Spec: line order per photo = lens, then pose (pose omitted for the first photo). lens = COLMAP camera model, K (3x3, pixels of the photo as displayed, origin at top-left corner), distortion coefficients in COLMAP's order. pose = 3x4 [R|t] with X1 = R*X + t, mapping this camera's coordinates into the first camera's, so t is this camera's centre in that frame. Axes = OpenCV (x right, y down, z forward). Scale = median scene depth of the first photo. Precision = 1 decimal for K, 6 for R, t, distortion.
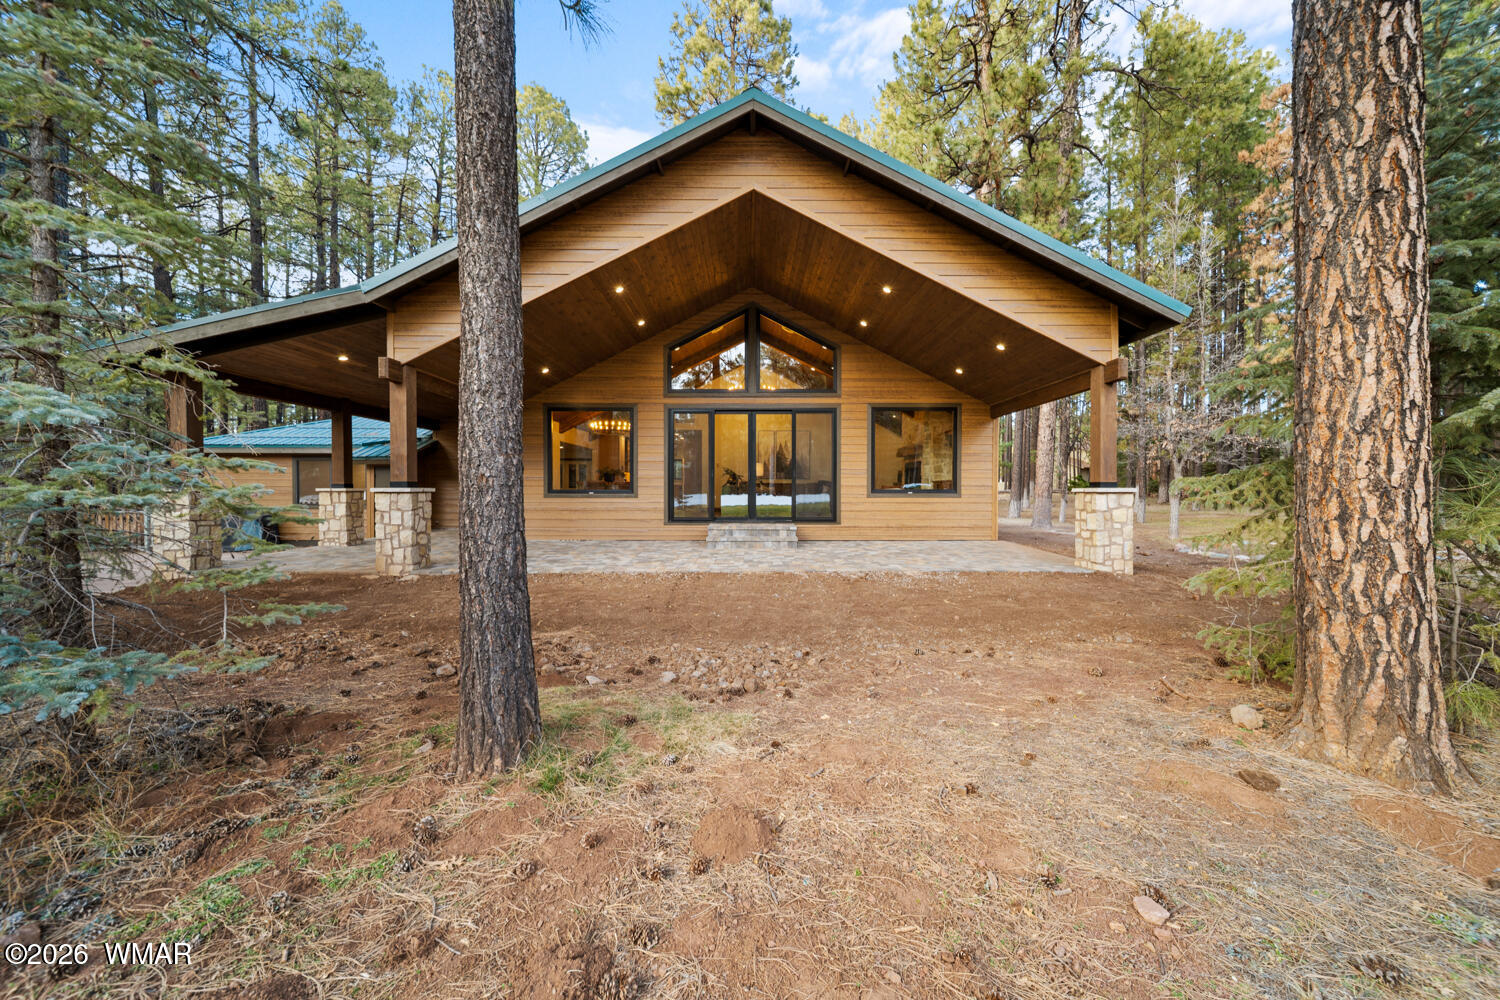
lens RADIAL K [[531.1, 0, 754.6], [0, 531.1, 484.6], [0, 0, 1]] dist [0.001874, 0.000043]
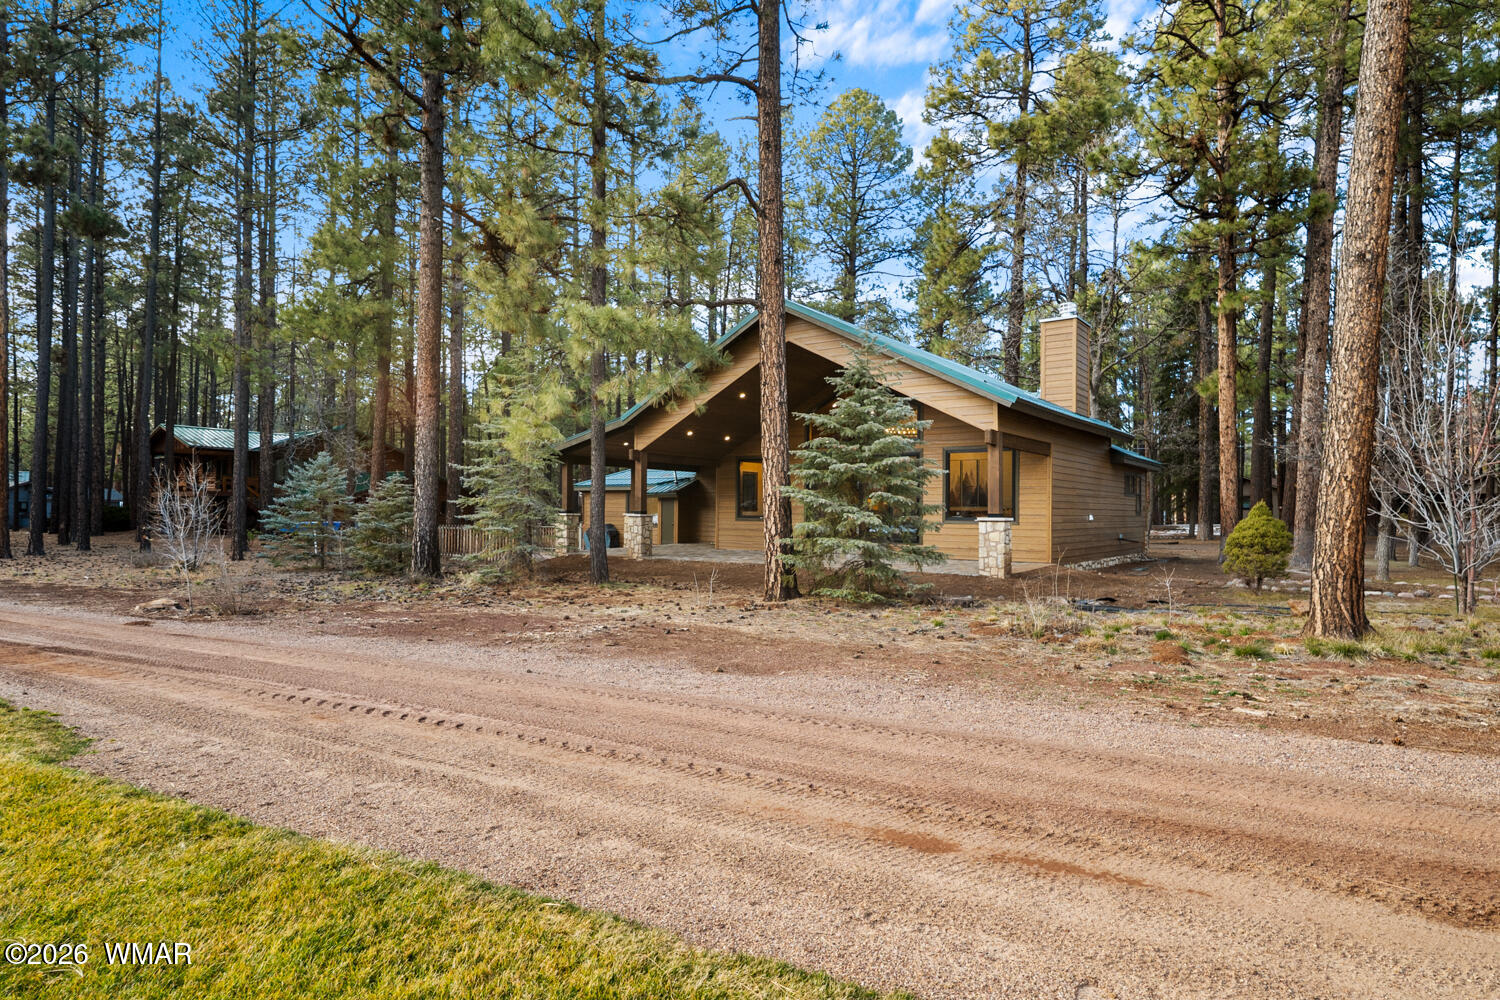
lens RADIAL K [[816.2, 0, 750.0], [0, 816.2, 500.0], [0, 0, 1]] dist [0.001222, -0.000301]
pose [[0.792958, -0.005227, -0.609254, 1.501872], [-0.000435, 0.999958, -0.009144, -0.020645], [0.609276, 0.007516, 0.792923, -1.144282]]
